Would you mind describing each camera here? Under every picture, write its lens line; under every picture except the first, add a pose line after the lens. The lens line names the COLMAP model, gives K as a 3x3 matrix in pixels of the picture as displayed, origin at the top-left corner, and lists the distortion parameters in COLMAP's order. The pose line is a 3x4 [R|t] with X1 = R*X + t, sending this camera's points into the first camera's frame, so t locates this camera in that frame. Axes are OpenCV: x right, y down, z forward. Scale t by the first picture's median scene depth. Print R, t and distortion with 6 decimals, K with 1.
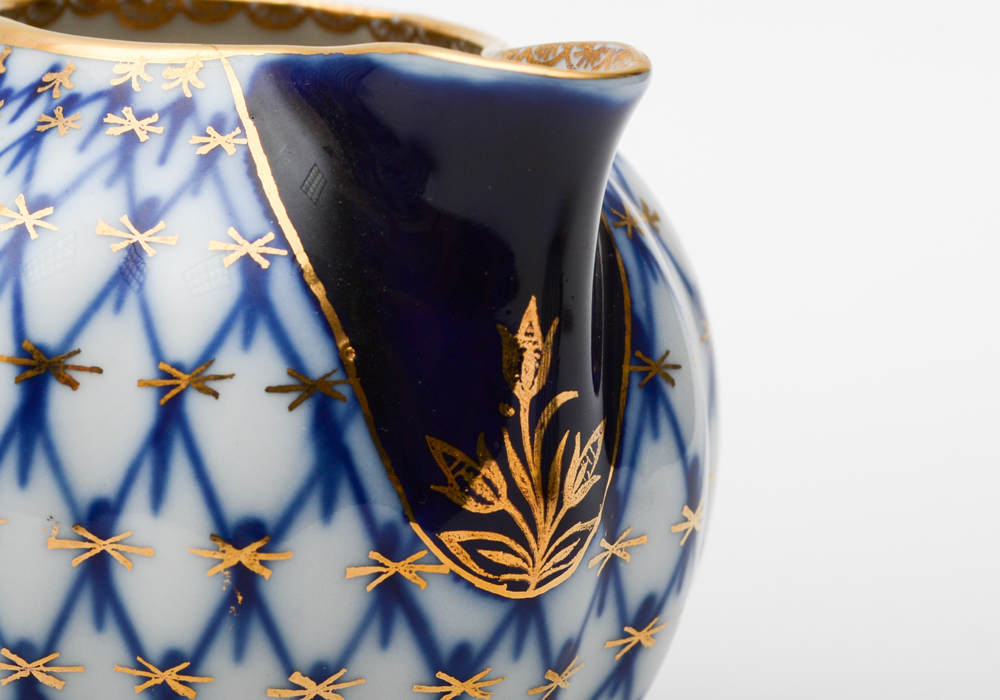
lens RADIAL K [[2801.6, 0, 500.0], [0, 2801.6, 350.0], [0, 0, 1]] dist [-0.106012, 0.058764]
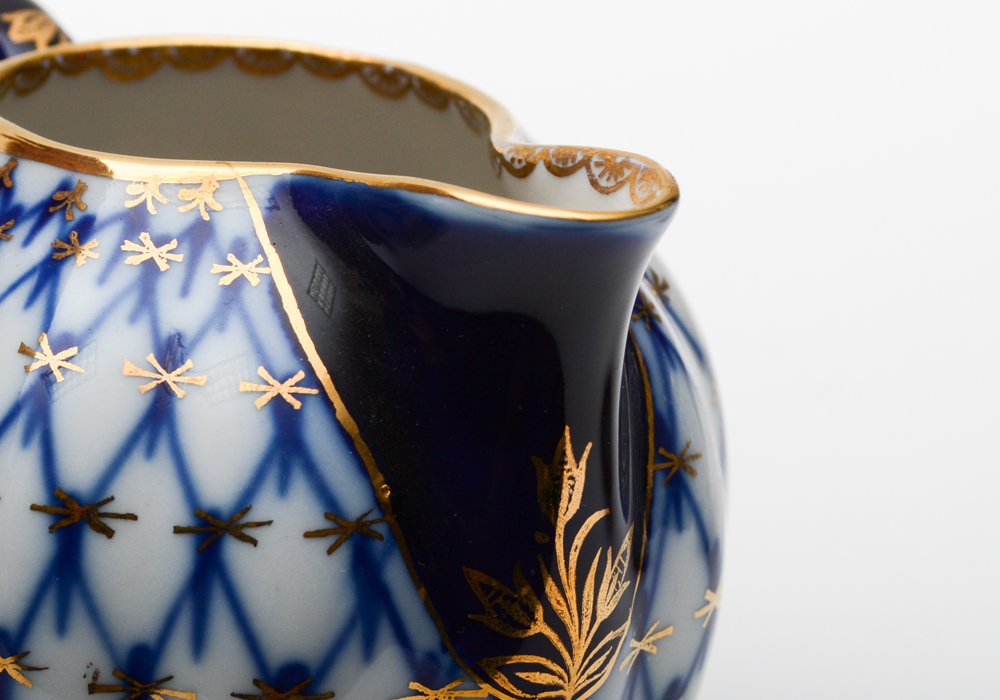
lens RADIAL K [[2801.6, 0, 500.0], [0, 2801.6, 350.0], [0, 0, 1]] dist [-0.106012, 0.058764]
pose [[0.998832, -0.029707, 0.038112, -0.048362], [0.026202, 0.995653, 0.089378, -0.134011], [-0.040602, -0.088275, 0.995268, 0.011367]]
